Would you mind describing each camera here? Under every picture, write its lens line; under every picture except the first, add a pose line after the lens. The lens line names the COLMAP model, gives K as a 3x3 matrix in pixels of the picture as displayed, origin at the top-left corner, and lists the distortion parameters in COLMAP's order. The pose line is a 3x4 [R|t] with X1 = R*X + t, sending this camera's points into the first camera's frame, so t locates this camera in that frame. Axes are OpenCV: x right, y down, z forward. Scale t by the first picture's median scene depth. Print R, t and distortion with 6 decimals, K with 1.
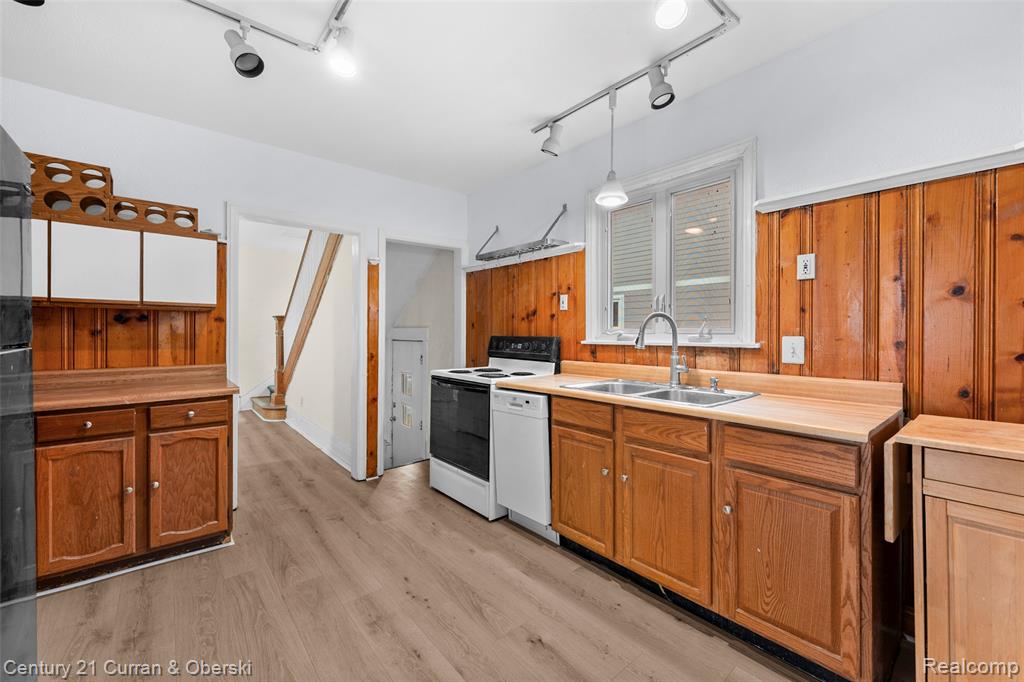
lens RADIAL K [[417.6, 0, 511.8], [0, 417.6, 336.3], [0, 0, 1]] dist [0.001110, -0.000017]
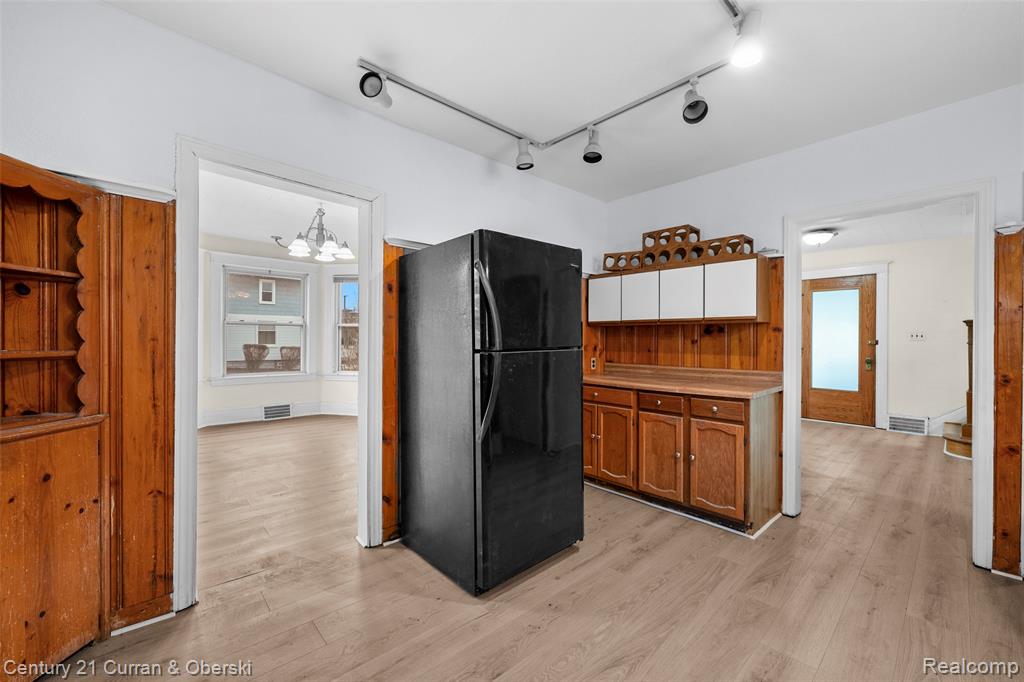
lens RADIAL K [[410.1, 0, 512.0], [0, 410.1, 341.0], [0, 0, 1]] dist [0.001505, 0.000276]
pose [[0.047911, 0.000871, -0.998851, 0.392507], [-0.011906, 0.999929, 0.000301, -0.004328], [0.998781, 0.011878, 0.047918, 0.354694]]
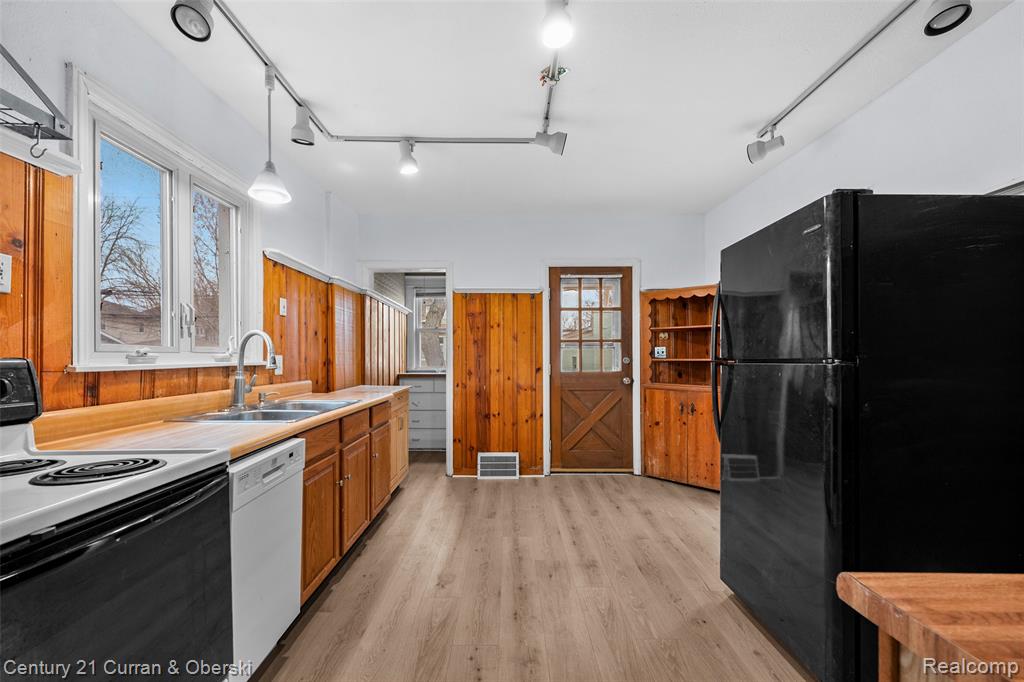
lens RADIAL K [[412.8, 0, 518.9], [0, 412.8, 351.4], [0, 0, 1]] dist [0.001921, 0.000113]
pose [[-0.784724, 0.004787, 0.619827, -0.705939], [0.005019, 0.999986, -0.001369, -0.004634], [-0.619825, 0.002037, -0.784737, 1.390980]]
